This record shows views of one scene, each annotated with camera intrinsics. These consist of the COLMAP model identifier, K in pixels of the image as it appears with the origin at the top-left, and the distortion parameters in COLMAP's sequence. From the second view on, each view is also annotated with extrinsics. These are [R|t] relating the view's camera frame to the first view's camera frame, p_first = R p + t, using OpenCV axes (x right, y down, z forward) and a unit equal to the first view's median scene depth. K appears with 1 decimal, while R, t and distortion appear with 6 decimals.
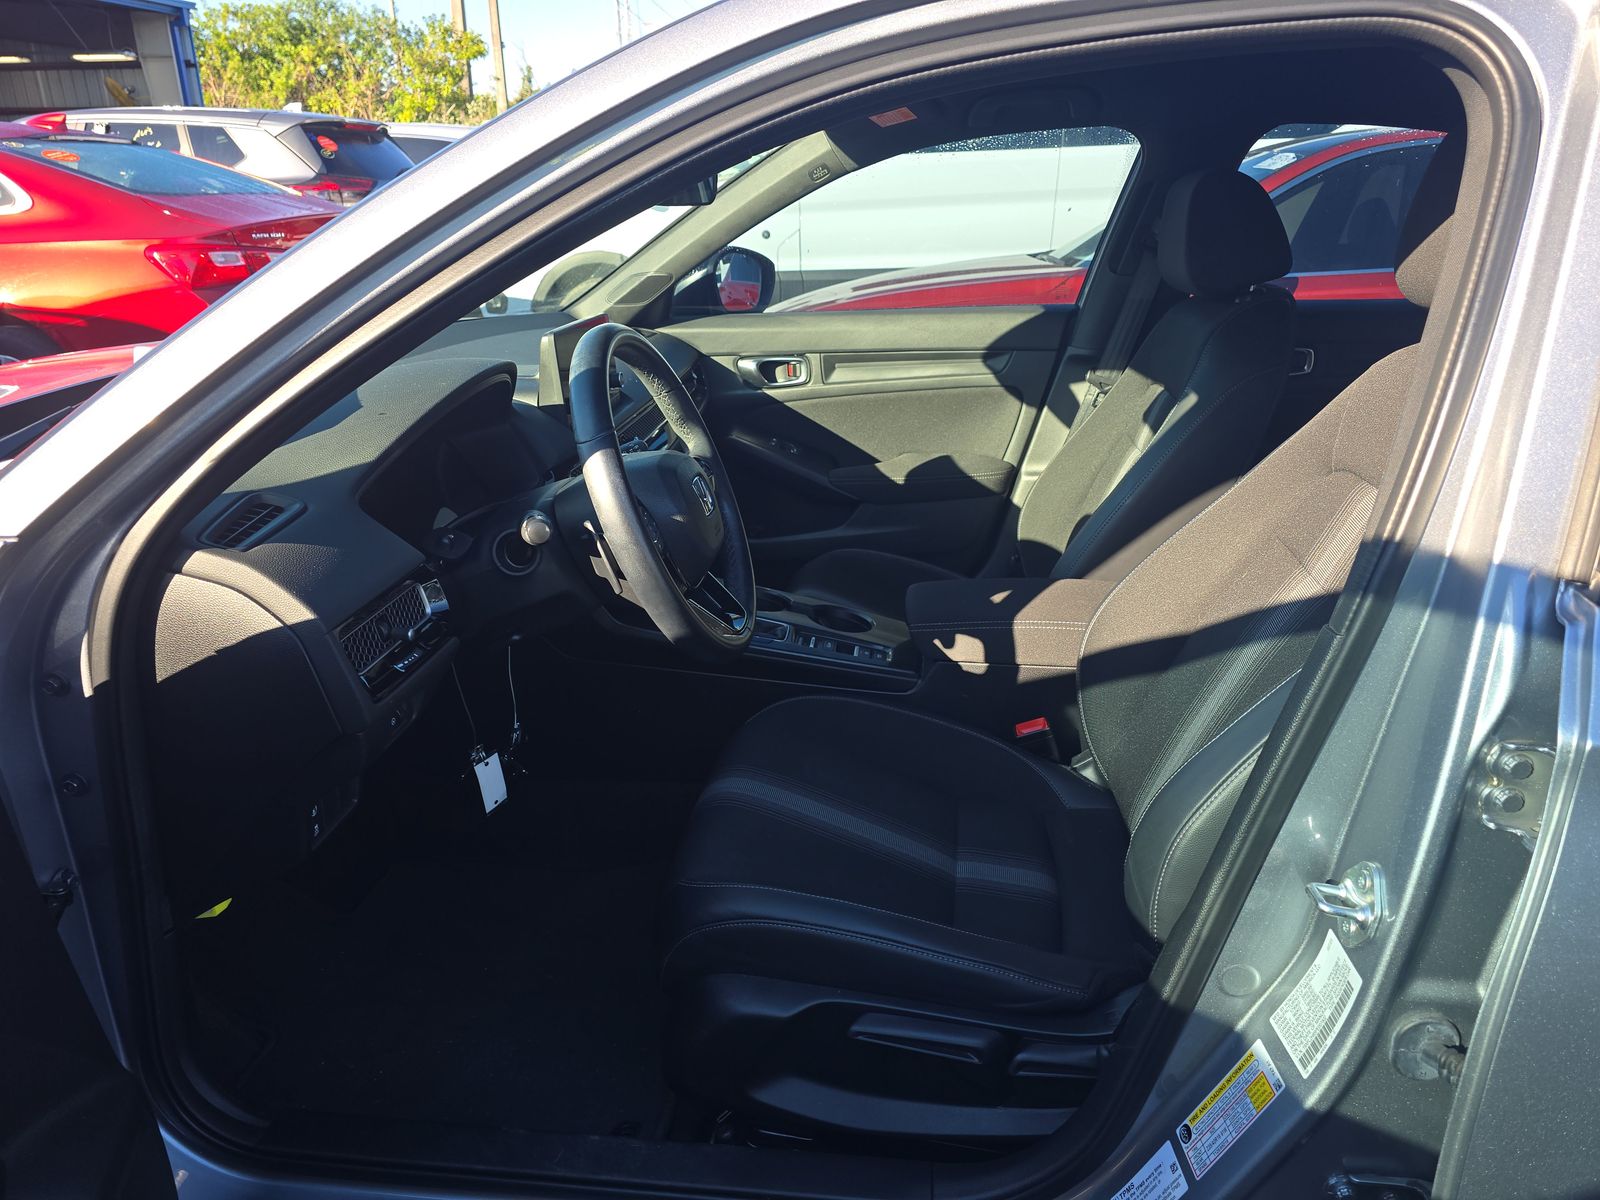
lens RADIAL K [[1093.0, 0, 803.0], [0, 1093.0, 602.1], [0, 0, 1]] dist [0.032651, -0.034191]
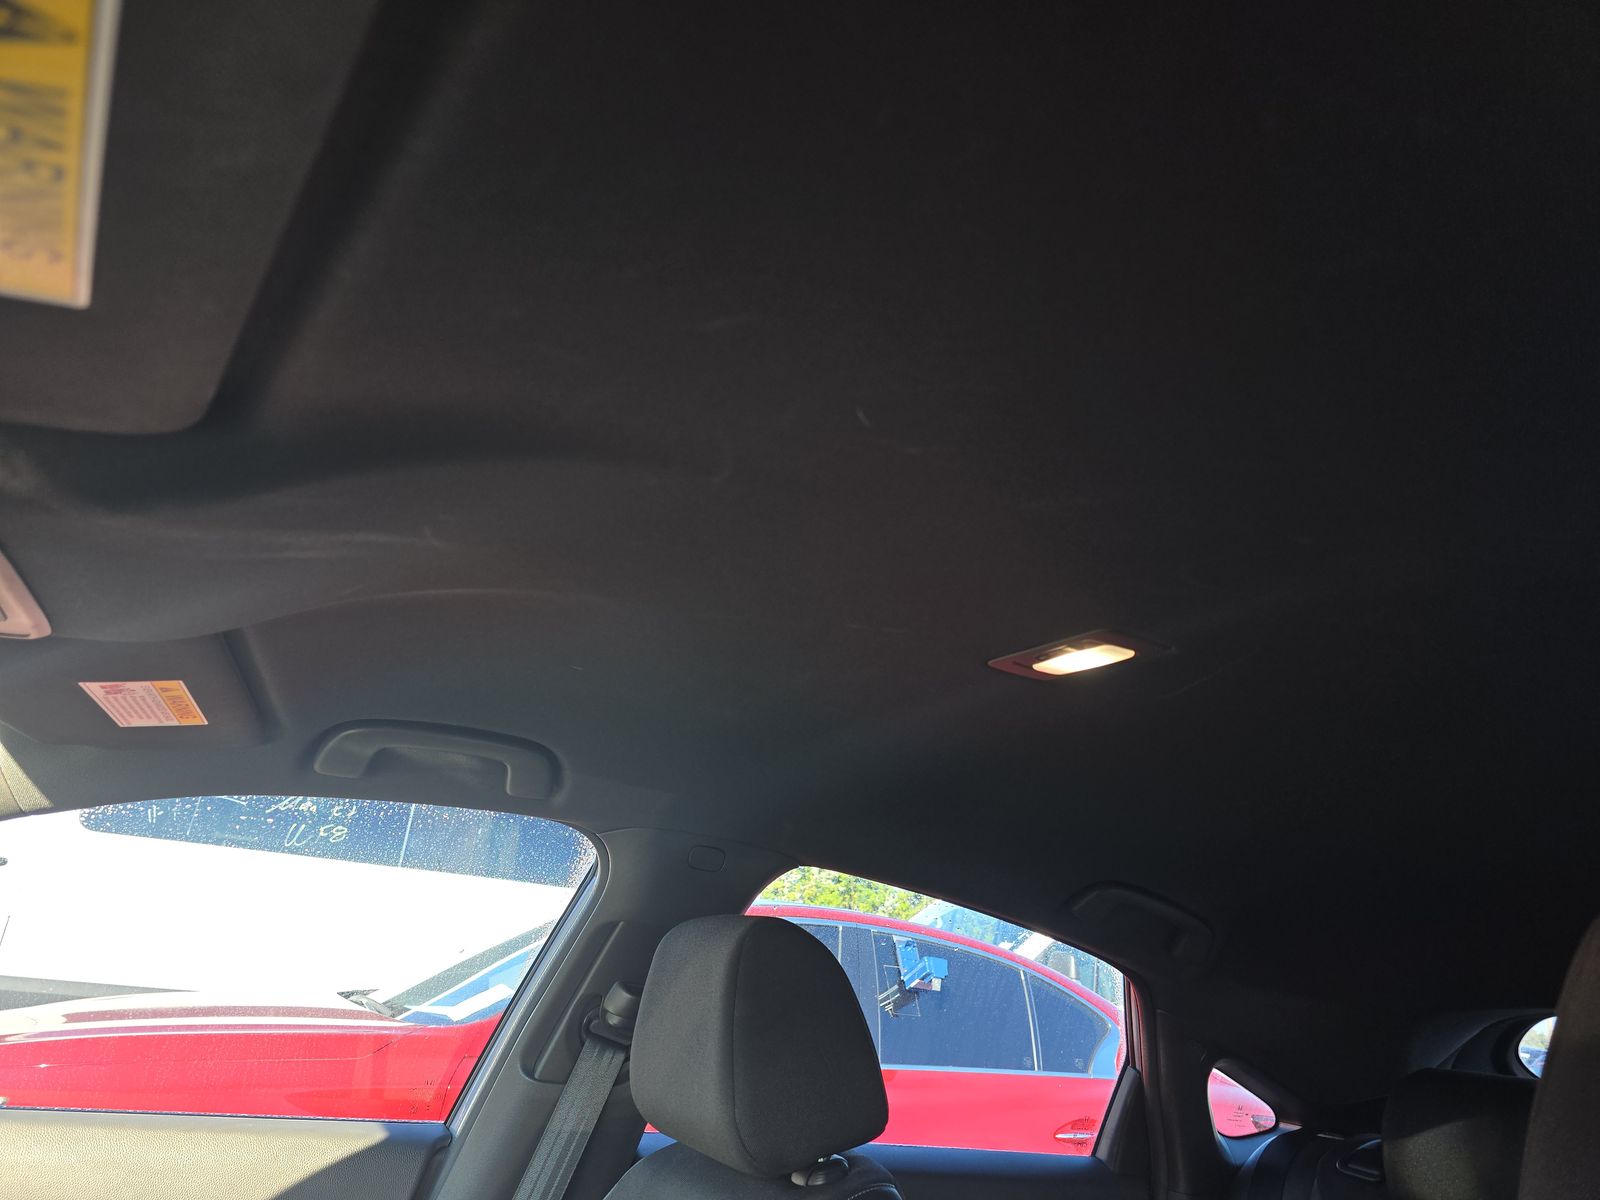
lens RADIAL K [[1093.0, 0, 802.8], [0, 1093.0, 596.6], [0, 0, 1]] dist [0.032651, -0.034191]
pose [[0.832285, 0.291165, 0.471725, 0.031609], [0.058734, 0.799848, -0.597322, -0.071415], [-0.551227, 0.524848, 0.648600, 0.204419]]
